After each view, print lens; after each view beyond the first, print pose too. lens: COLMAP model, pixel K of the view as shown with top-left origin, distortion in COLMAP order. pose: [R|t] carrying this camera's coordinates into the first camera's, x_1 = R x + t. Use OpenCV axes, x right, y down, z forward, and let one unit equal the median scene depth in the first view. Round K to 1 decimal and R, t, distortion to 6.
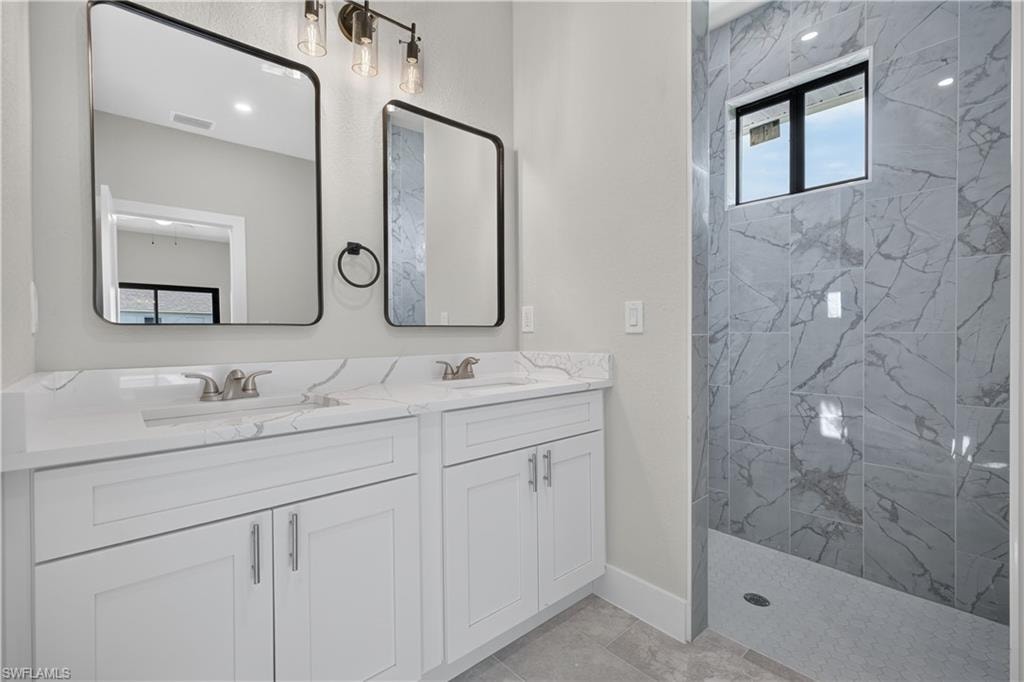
lens RADIAL K [[458.0, 0, 507.8], [0, 458.0, 337.7], [0, 0, 1]] dist [0.002761, 0.000506]
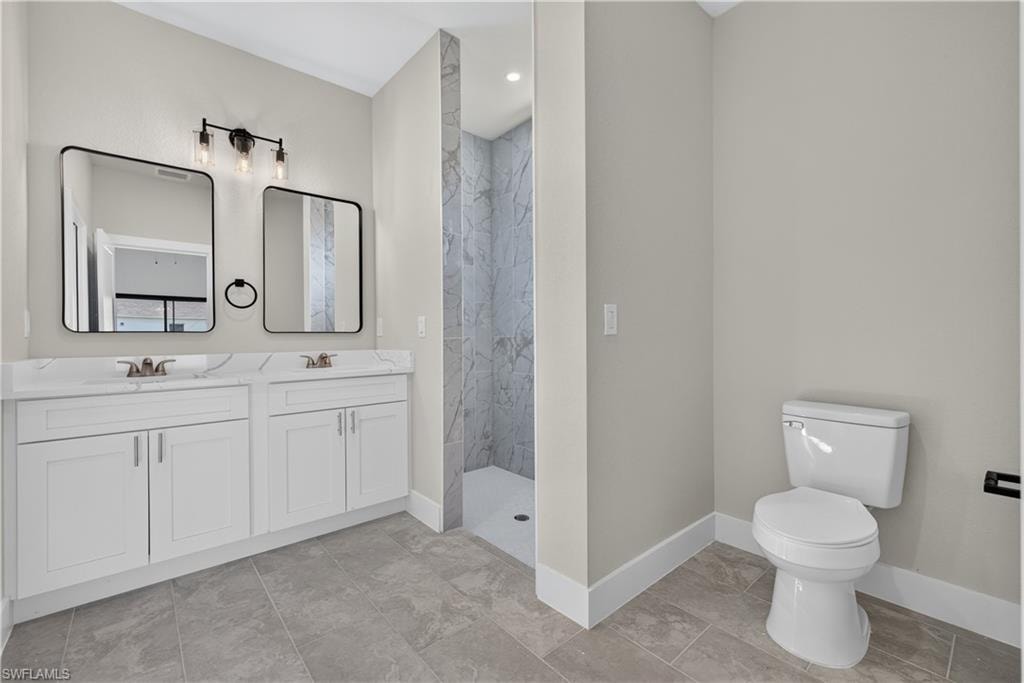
lens RADIAL K [[434.2, 0, 509.7], [0, 434.2, 337.4], [0, 0, 1]] dist [0.001156, -0.000169]
pose [[0.999949, 0.000476, -0.010106, 0.757474], [-0.000586, 0.999941, -0.010868, 0.007912], [0.010100, 0.010874, 0.999890, -0.594228]]
